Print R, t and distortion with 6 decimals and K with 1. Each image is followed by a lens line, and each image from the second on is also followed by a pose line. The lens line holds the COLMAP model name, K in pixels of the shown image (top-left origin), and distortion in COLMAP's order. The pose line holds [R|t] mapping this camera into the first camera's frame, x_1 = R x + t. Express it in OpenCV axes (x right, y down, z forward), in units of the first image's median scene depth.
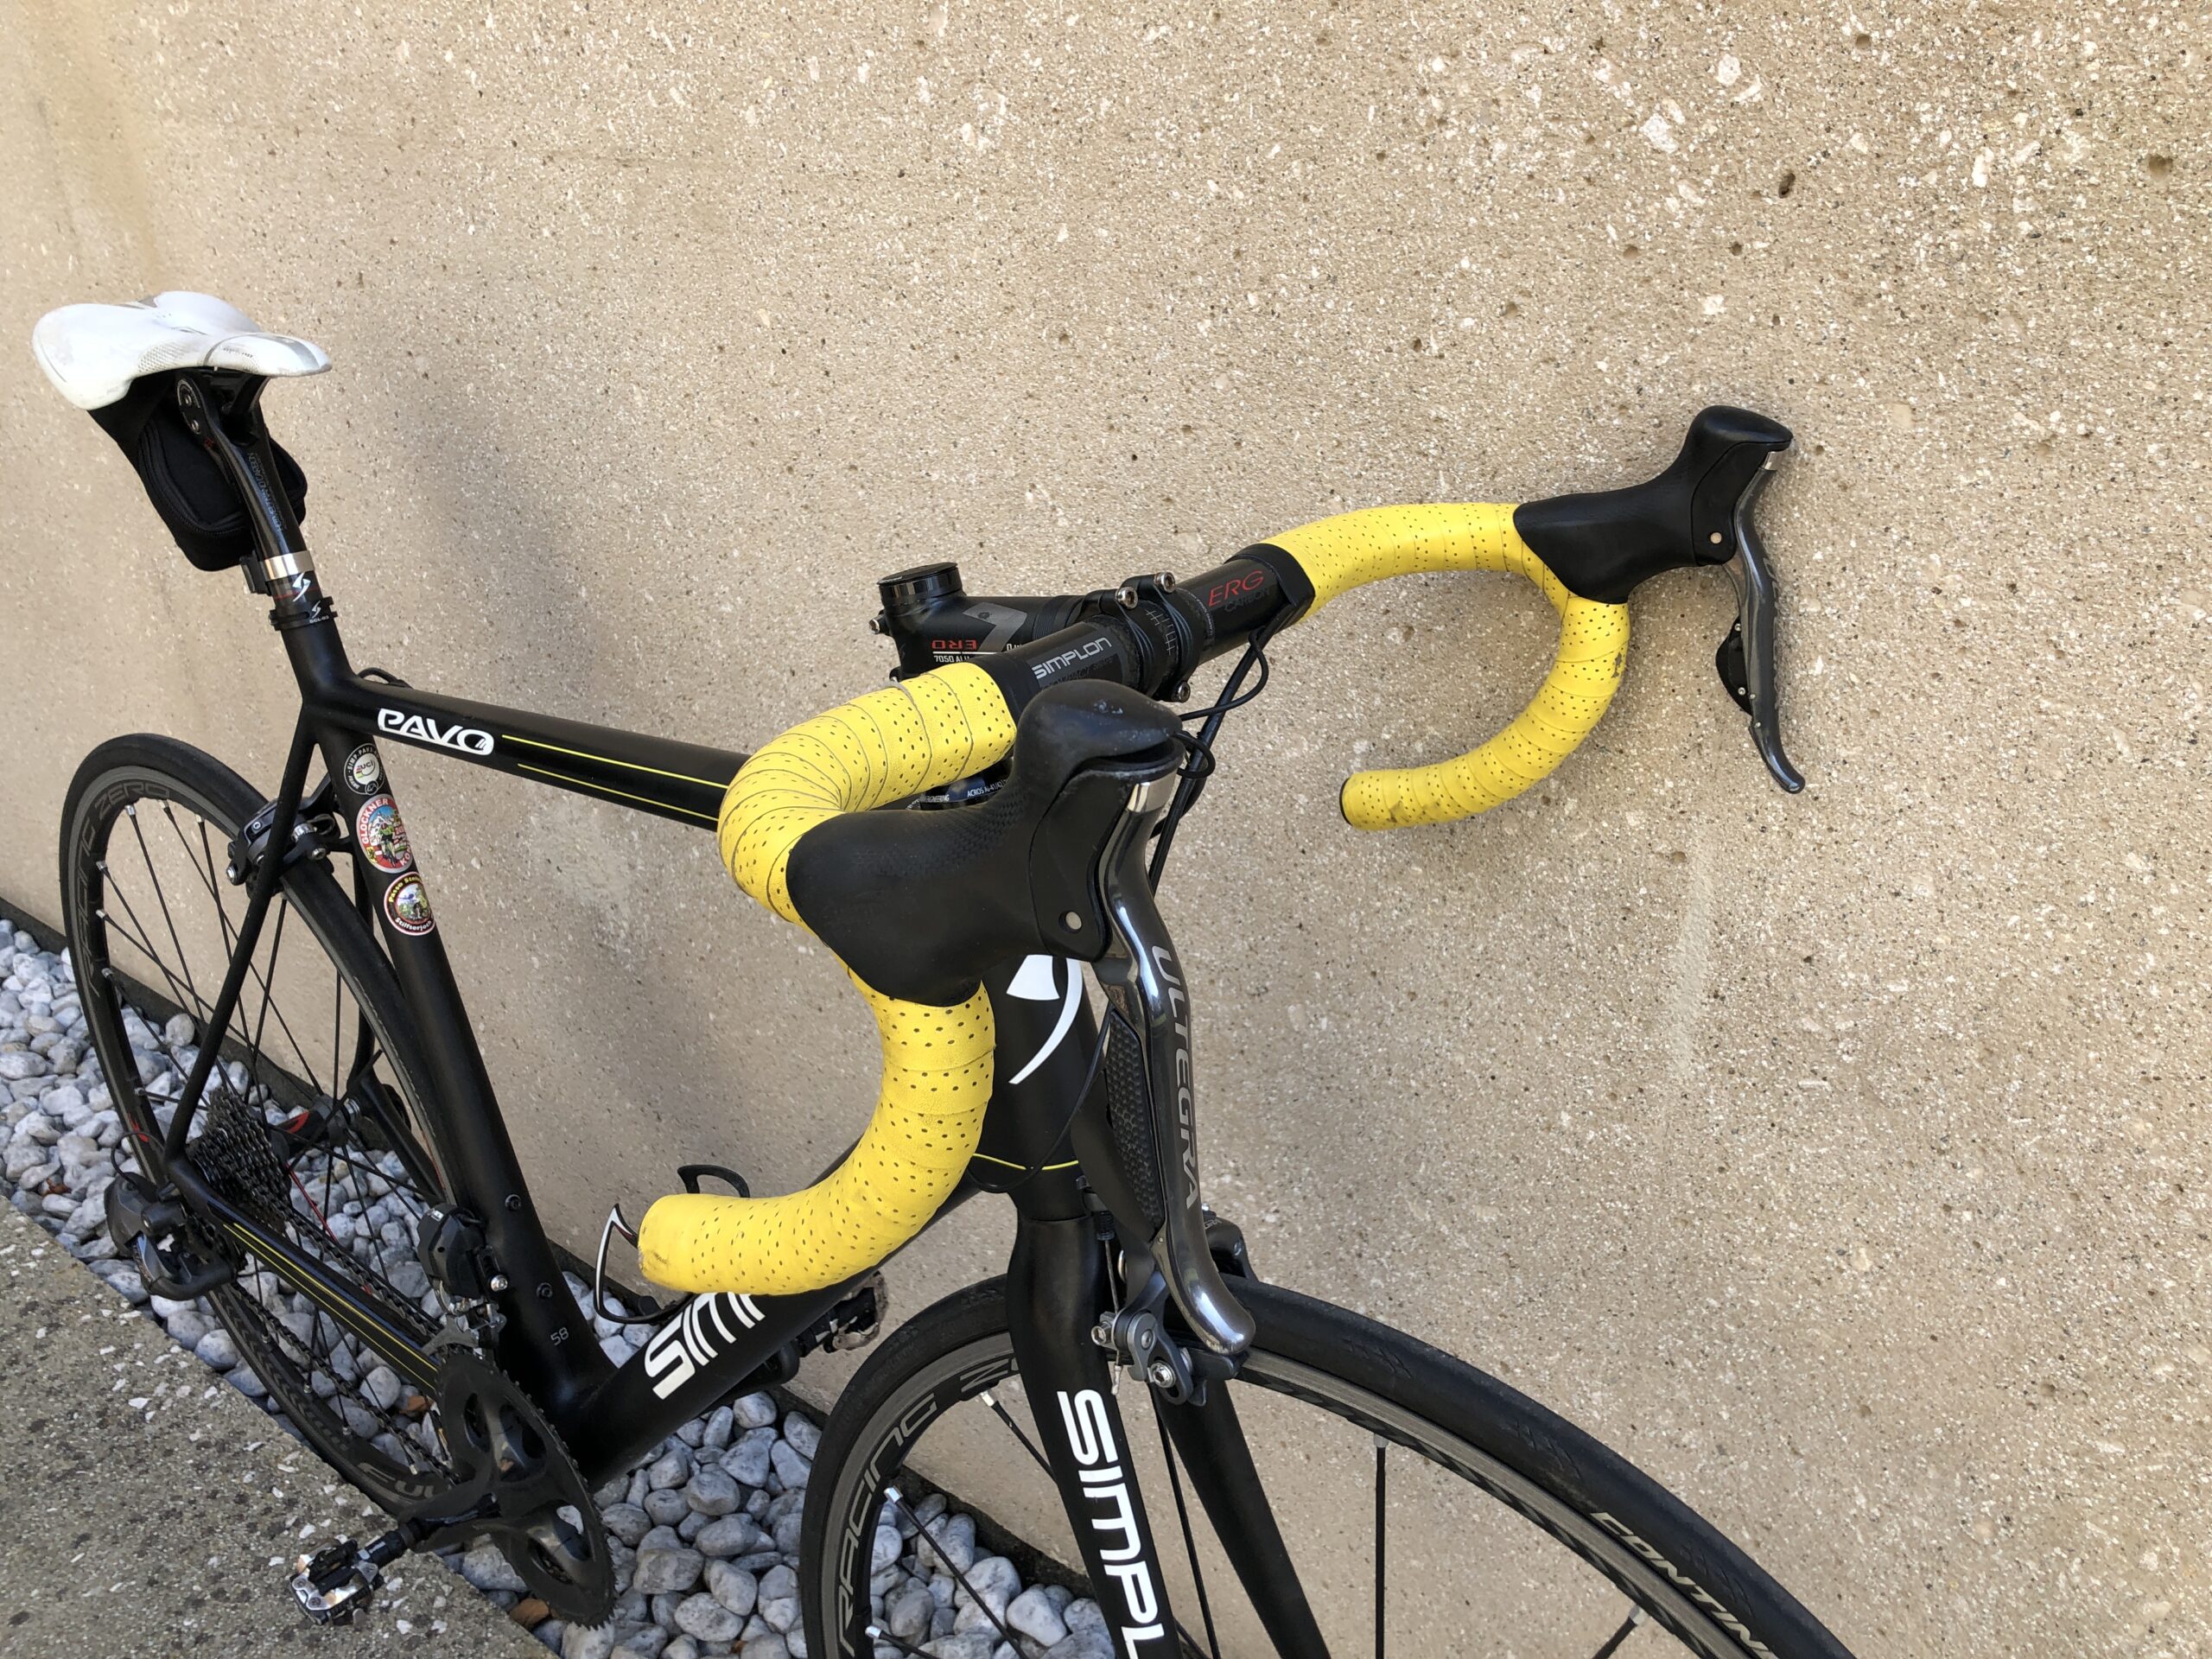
lens RADIAL K [[1819.7, 0, 1090.9], [0, 1819.7, 816.4], [0, 0, 1]] dist [0.035417, -0.028266]
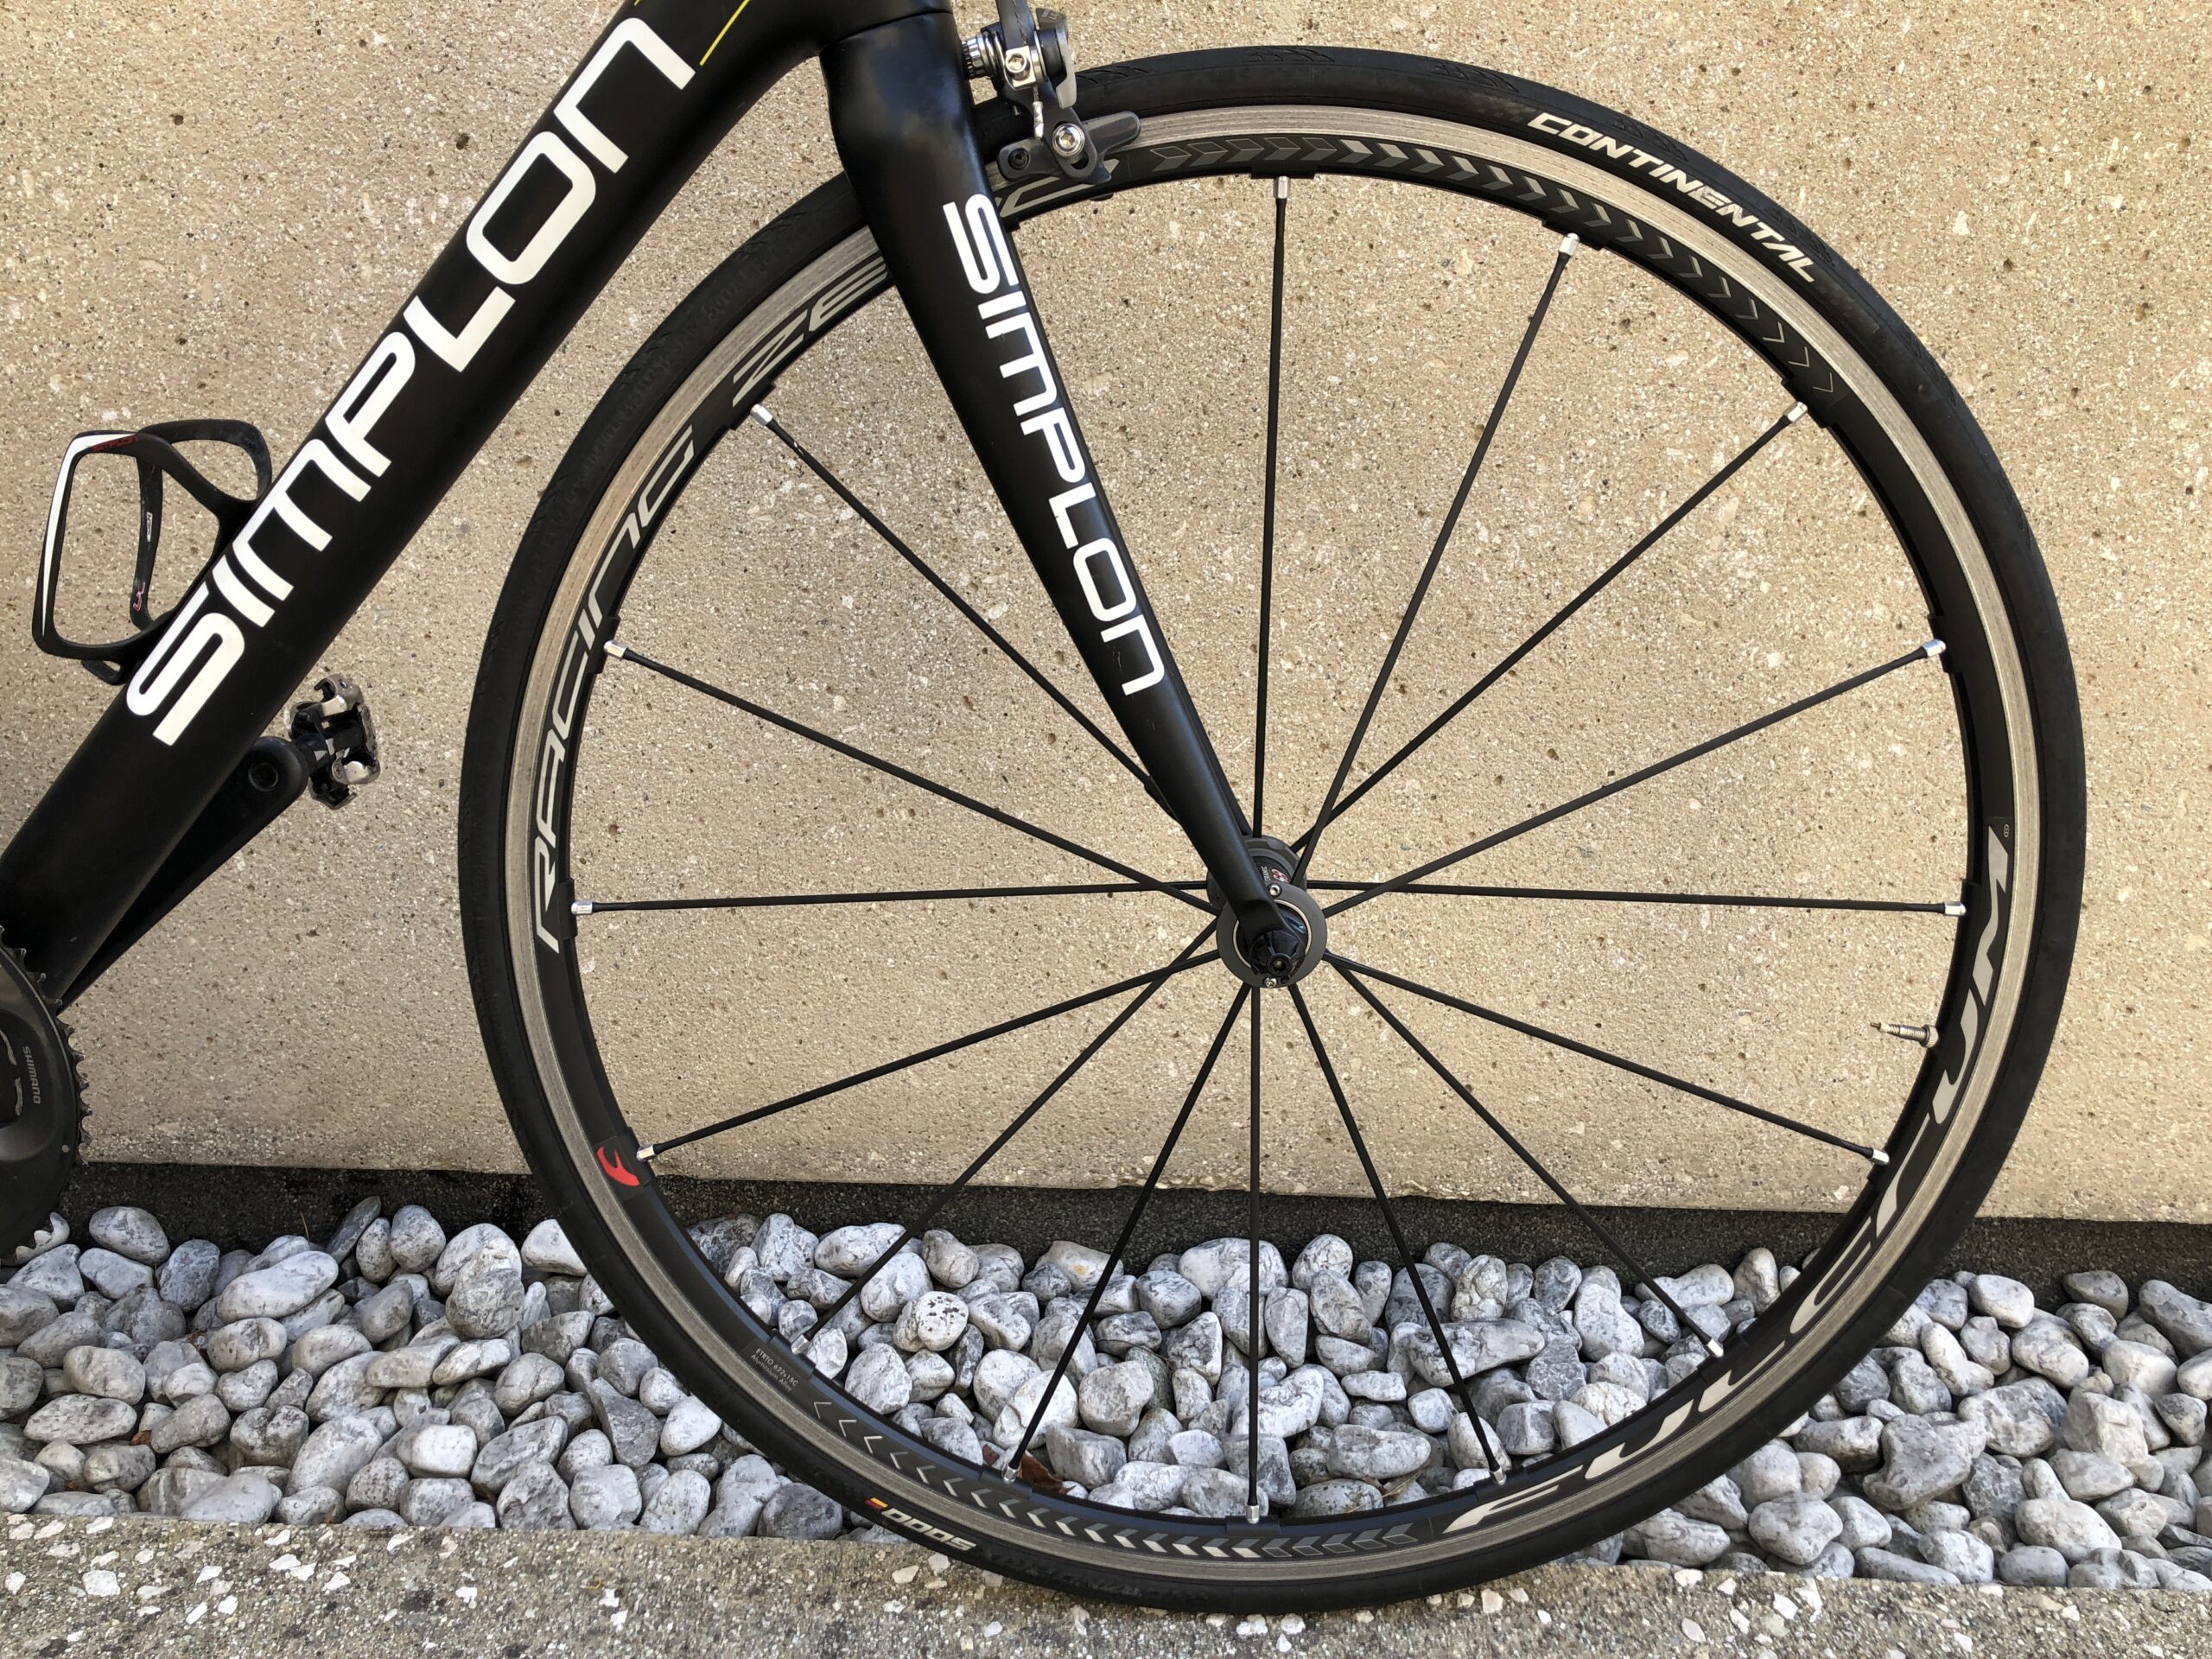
lens RADIAL K [[1819.7, 0, 1070.9], [0, 1819.7, 837.7], [0, 0, 1]] dist [0.035417, -0.028266]
pose [[0.813265, -0.141479, 0.564432, -0.386570], [0.231081, 0.968751, -0.090129, 0.540574], [-0.534043, 0.203729, 0.820544, 0.251463]]
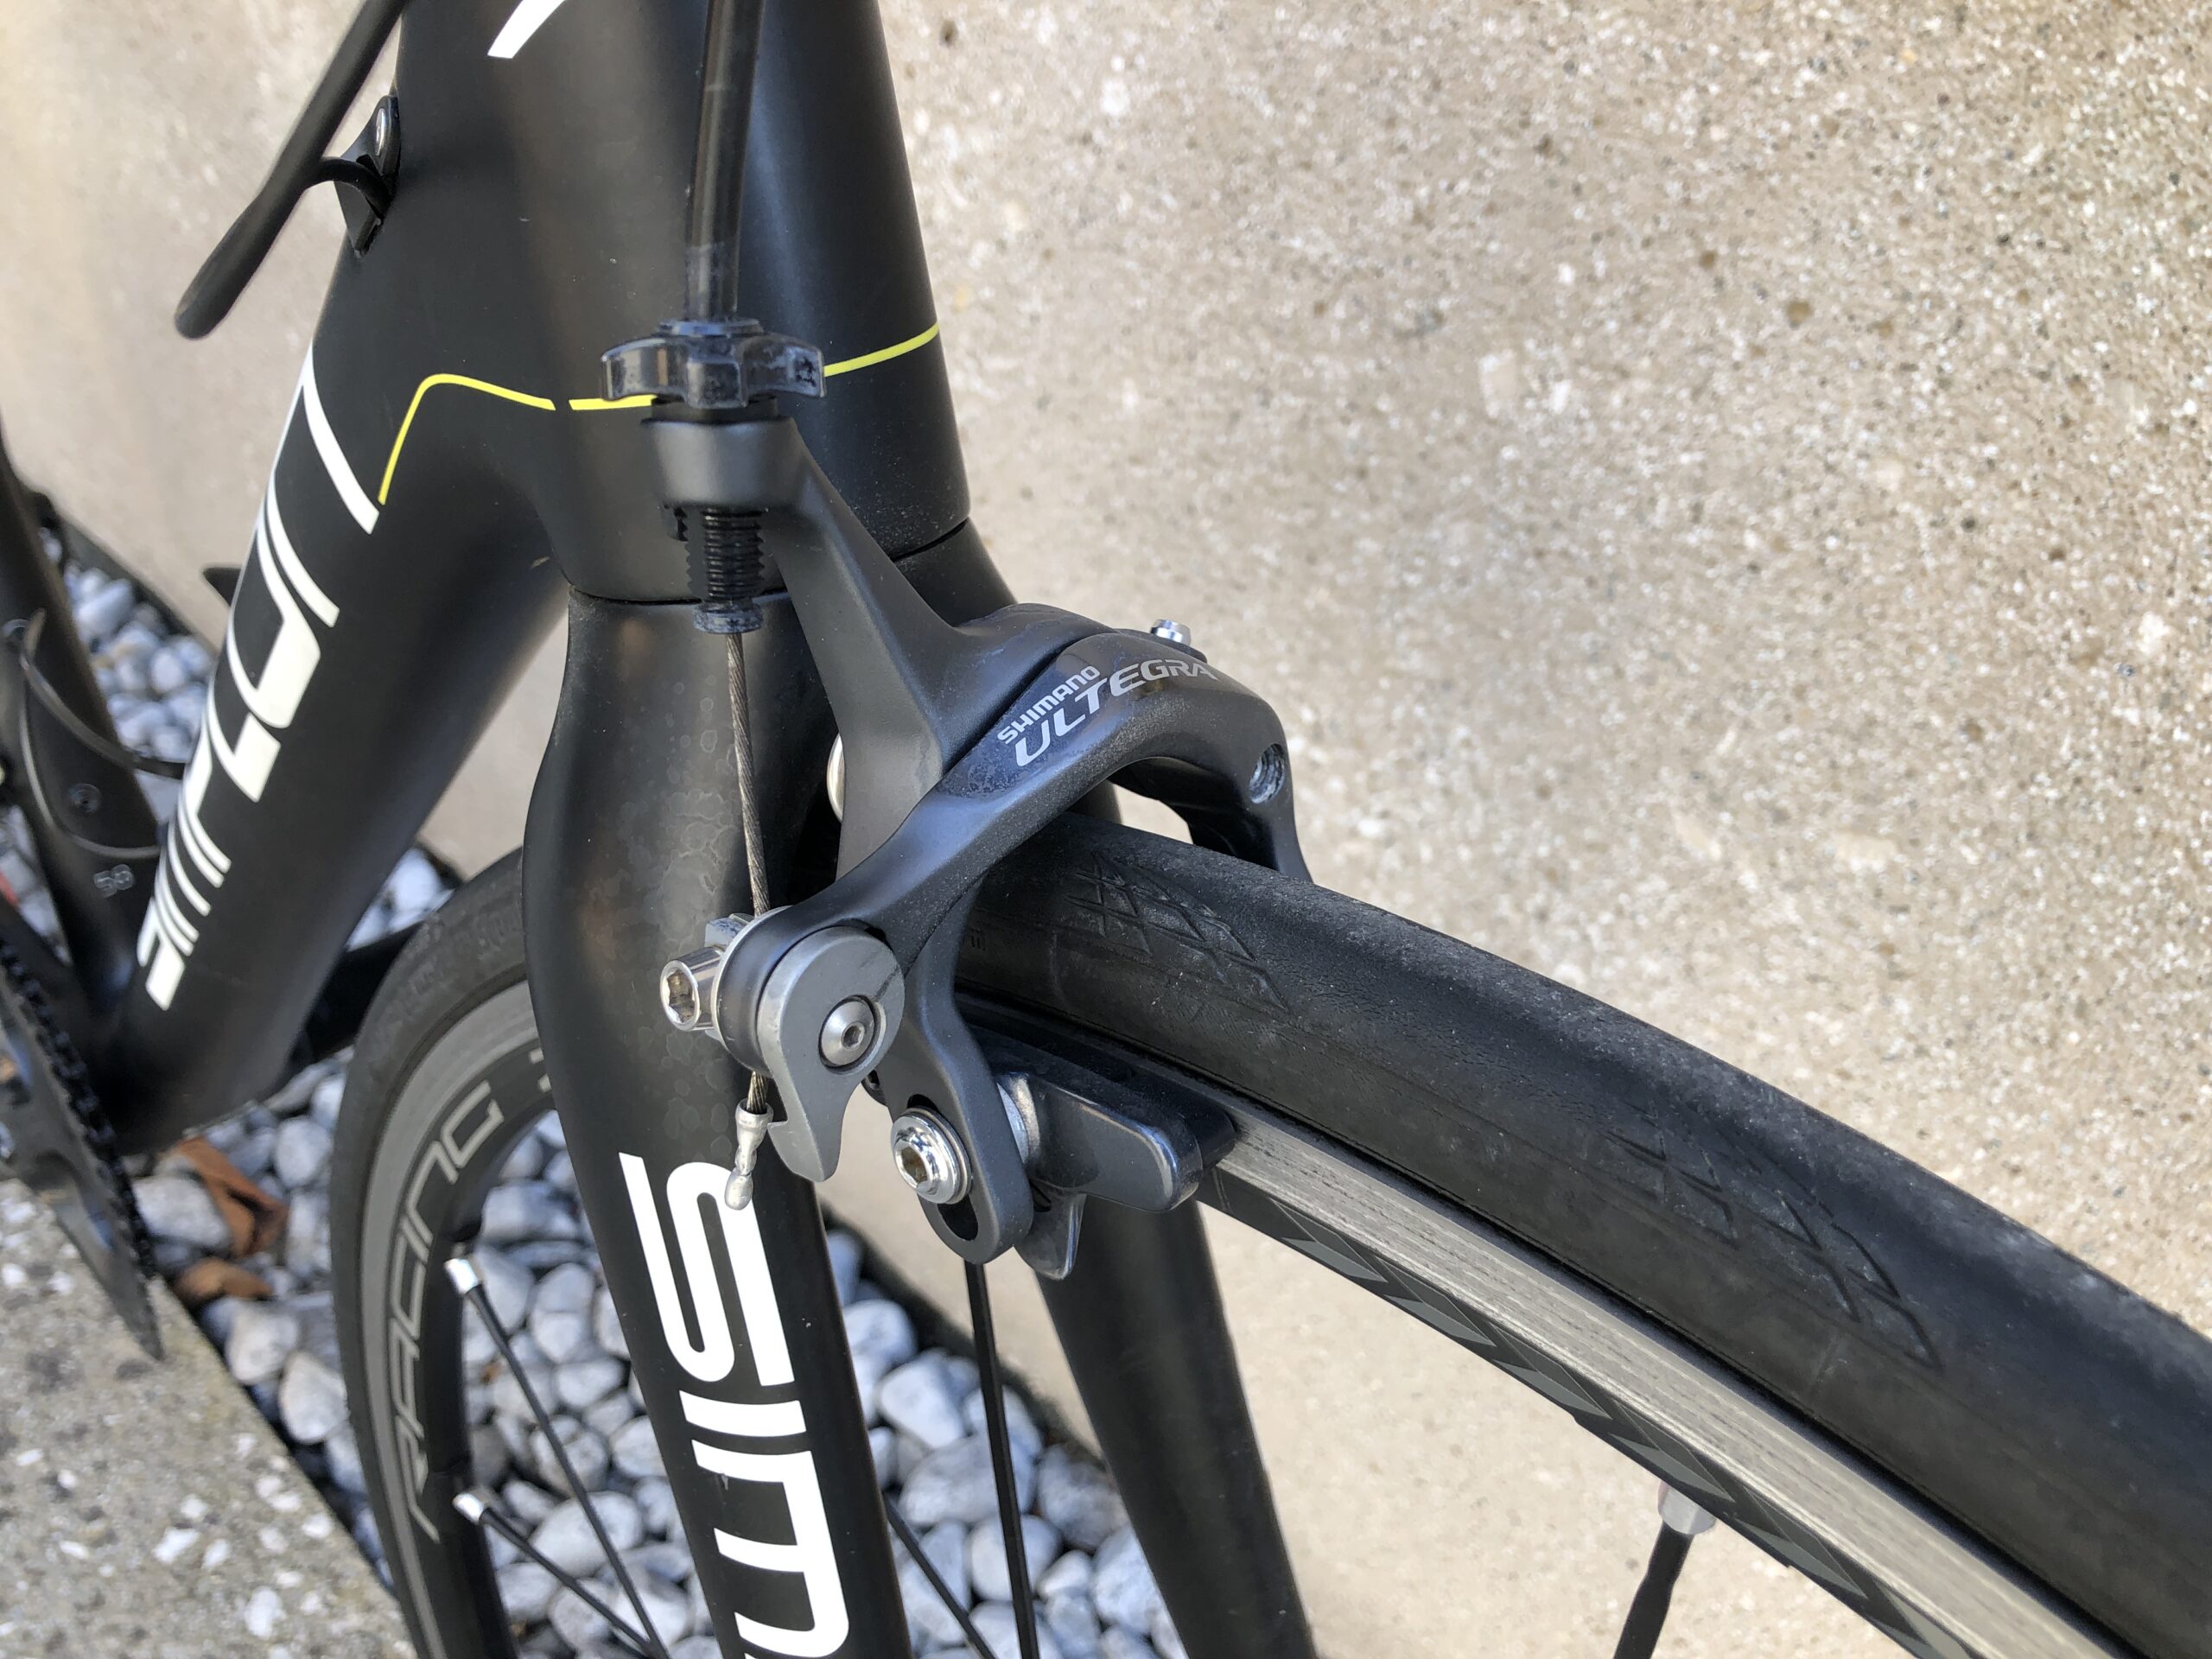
lens RADIAL K [[1819.7, 0, 1115.7], [0, 1819.7, 823.4], [0, 0, 1]] dist [0.035417, -0.028266]
pose [[0.990918, 0.127649, -0.042284, 0.054822], [-0.118087, 0.976468, 0.180461, 0.152139], [0.064325, -0.173829, 0.982673, 0.554448]]
